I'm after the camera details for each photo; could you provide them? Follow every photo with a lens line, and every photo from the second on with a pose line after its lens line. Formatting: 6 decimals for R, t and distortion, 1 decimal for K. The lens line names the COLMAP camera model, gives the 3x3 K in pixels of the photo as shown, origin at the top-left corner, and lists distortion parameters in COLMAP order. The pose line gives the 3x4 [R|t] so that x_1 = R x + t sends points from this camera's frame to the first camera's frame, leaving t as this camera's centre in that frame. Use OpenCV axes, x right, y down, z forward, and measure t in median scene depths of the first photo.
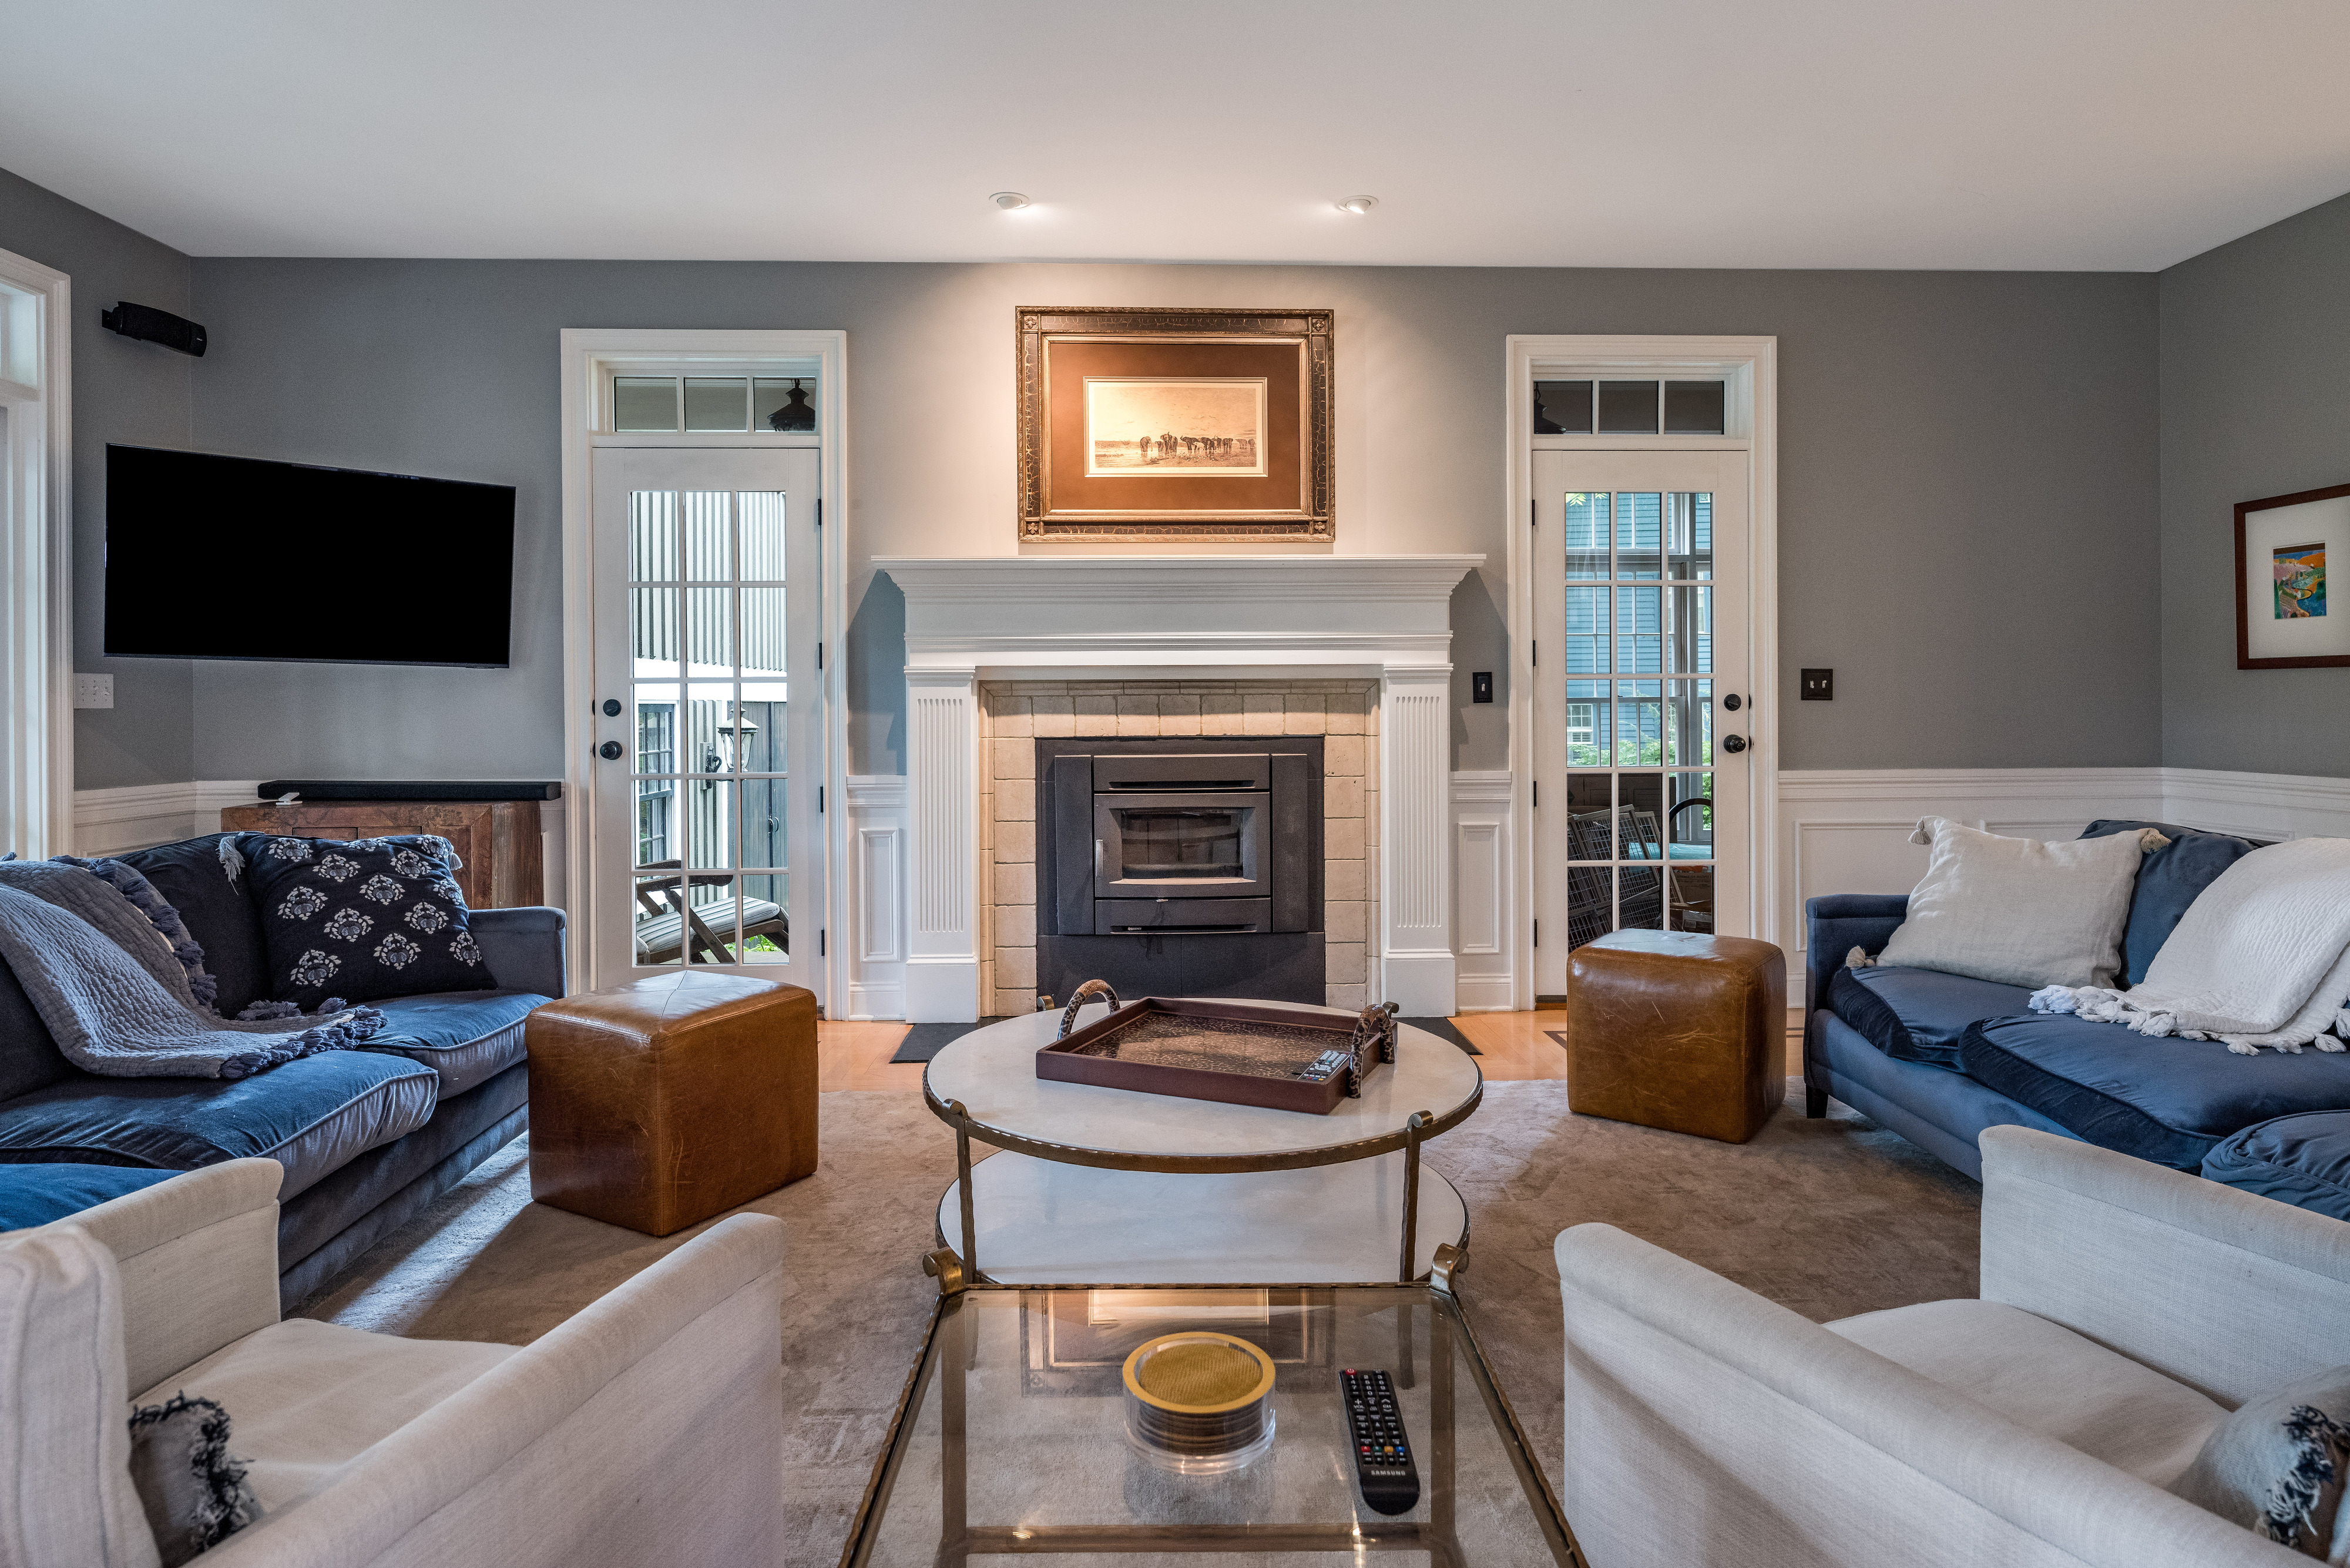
lens RADIAL K [[1265.9, 0, 1205.0], [0, 1265.9, 711.3], [0, 0, 1]] dist [-0.001226, -0.003319]
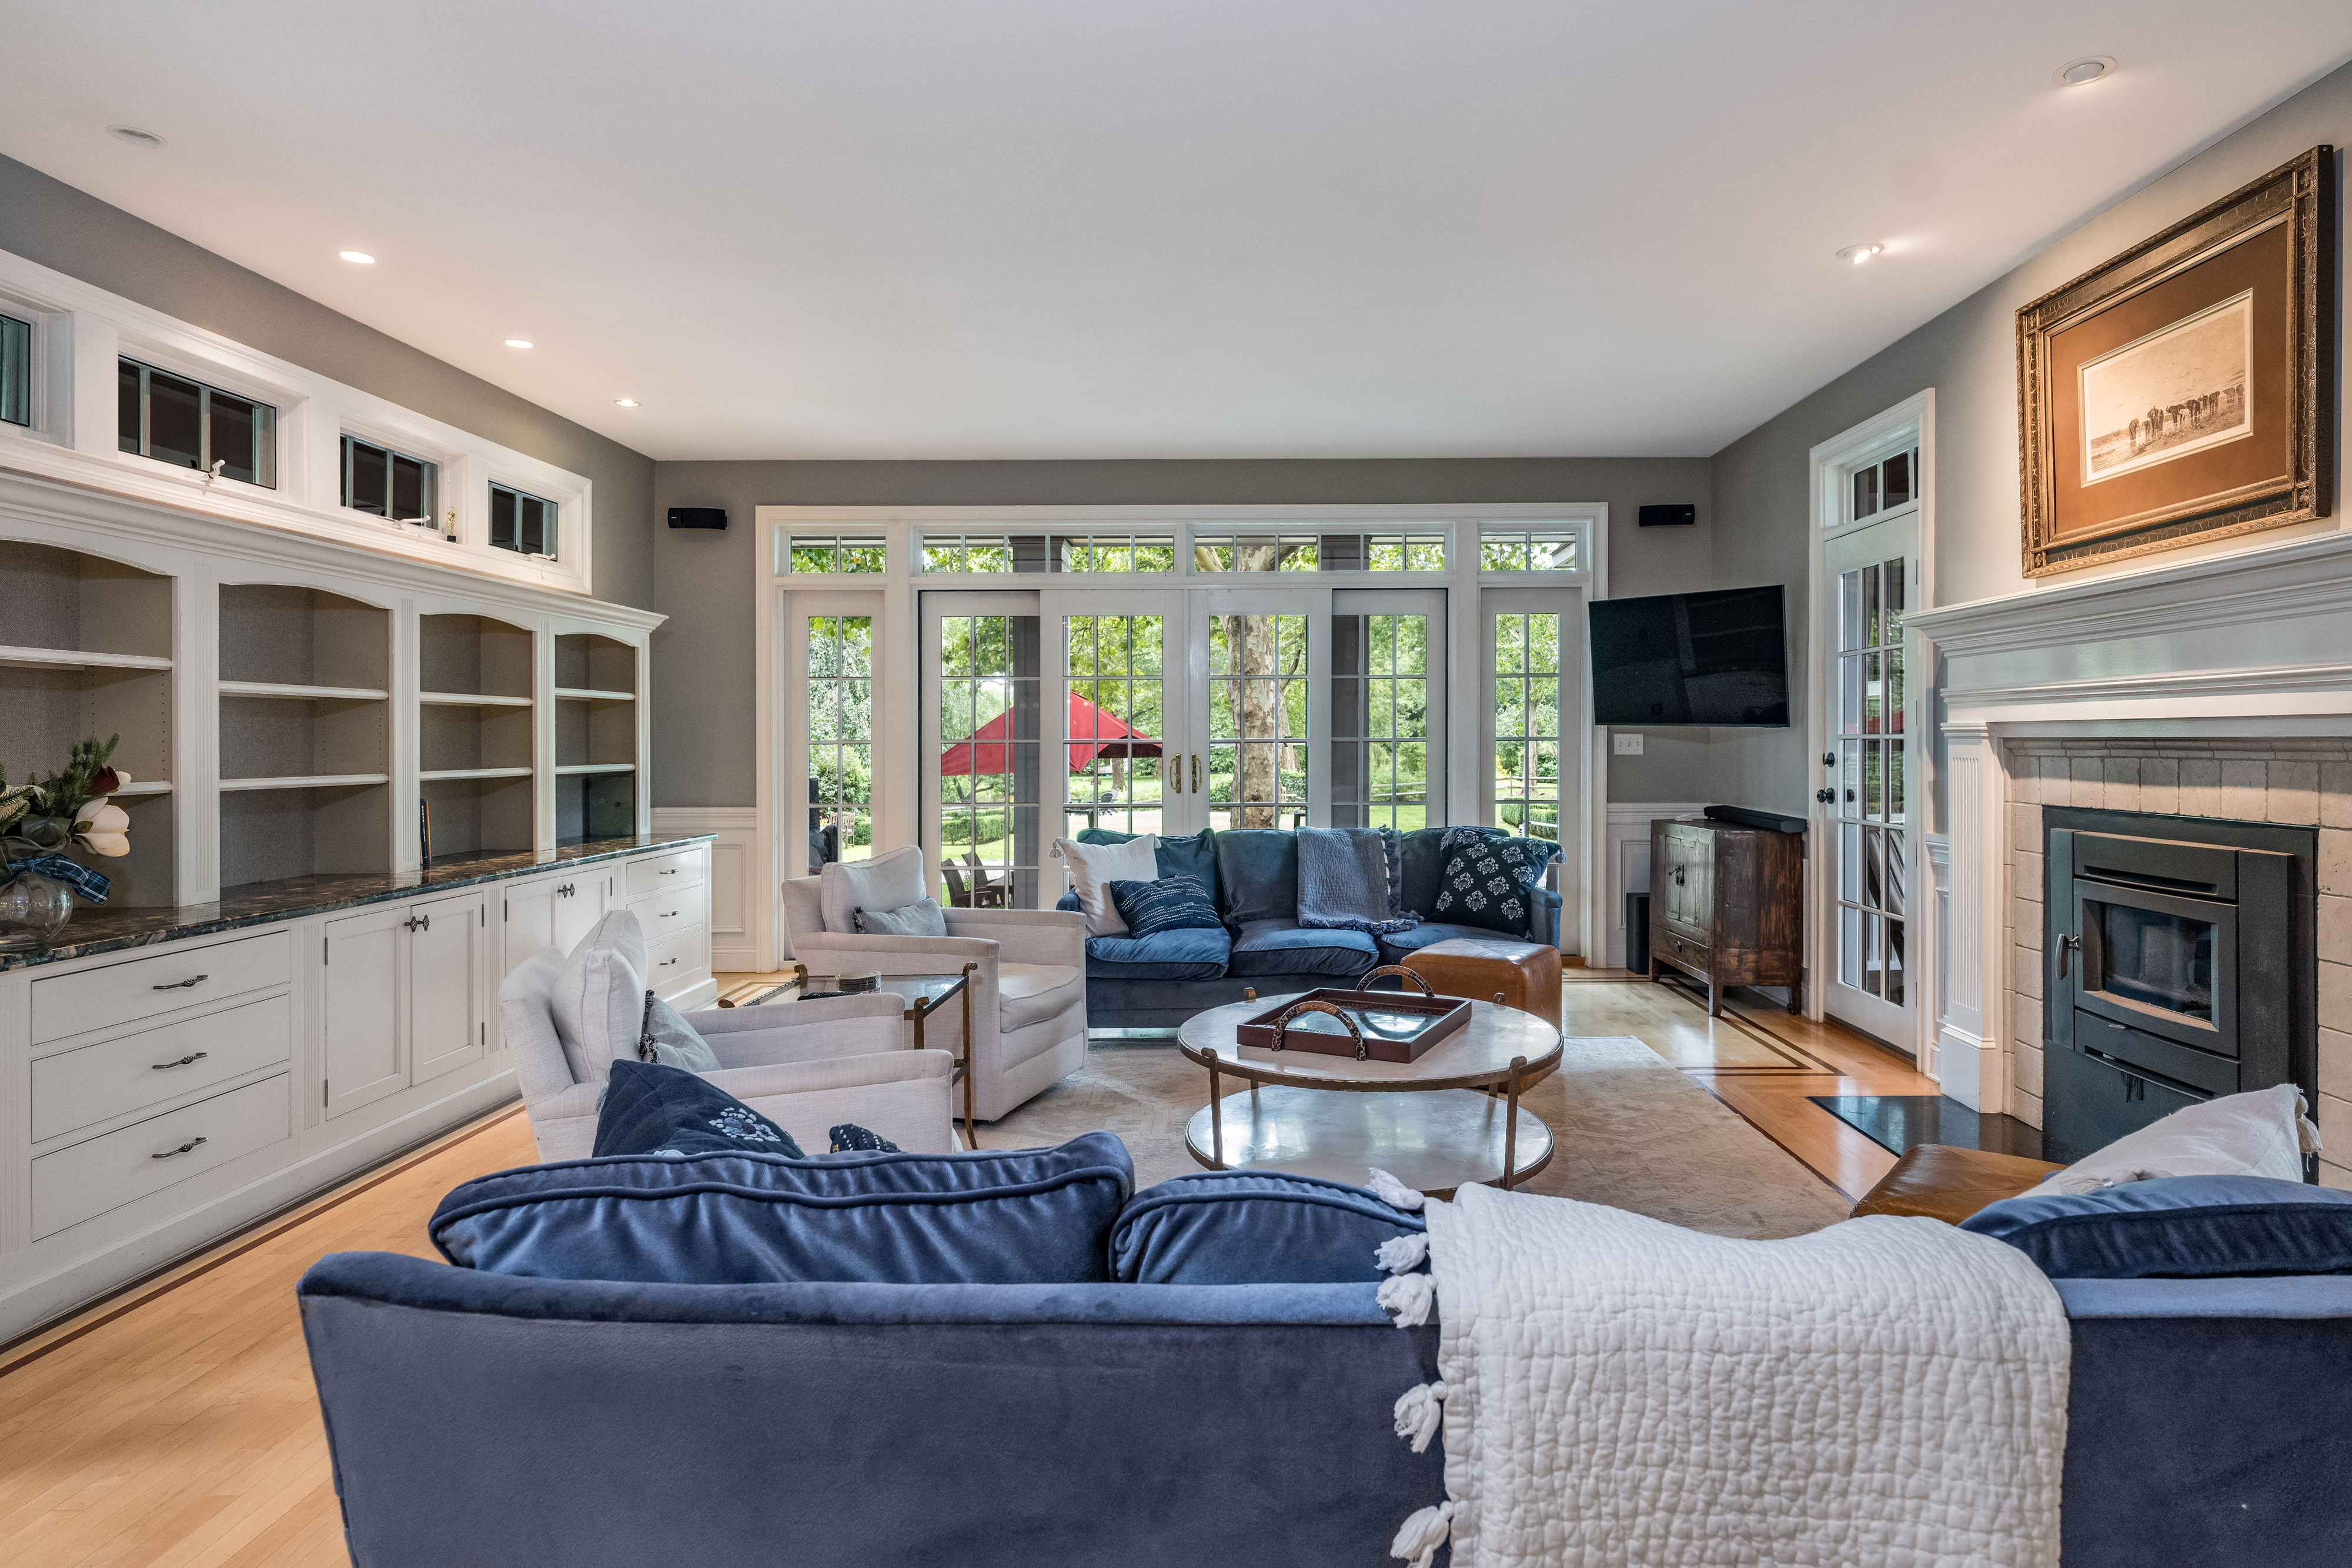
lens RADIAL K [[1266.9, 0, 1183.7], [0, 1266.9, 738.8], [0, 0, 1]] dist [-0.001226, -0.003319]
pose [[-0.074151, 0.004107, -0.997239, 0.760054], [0.000958, 0.999991, 0.004047, -0.027910], [0.997247, -0.000655, -0.074155, 0.486661]]
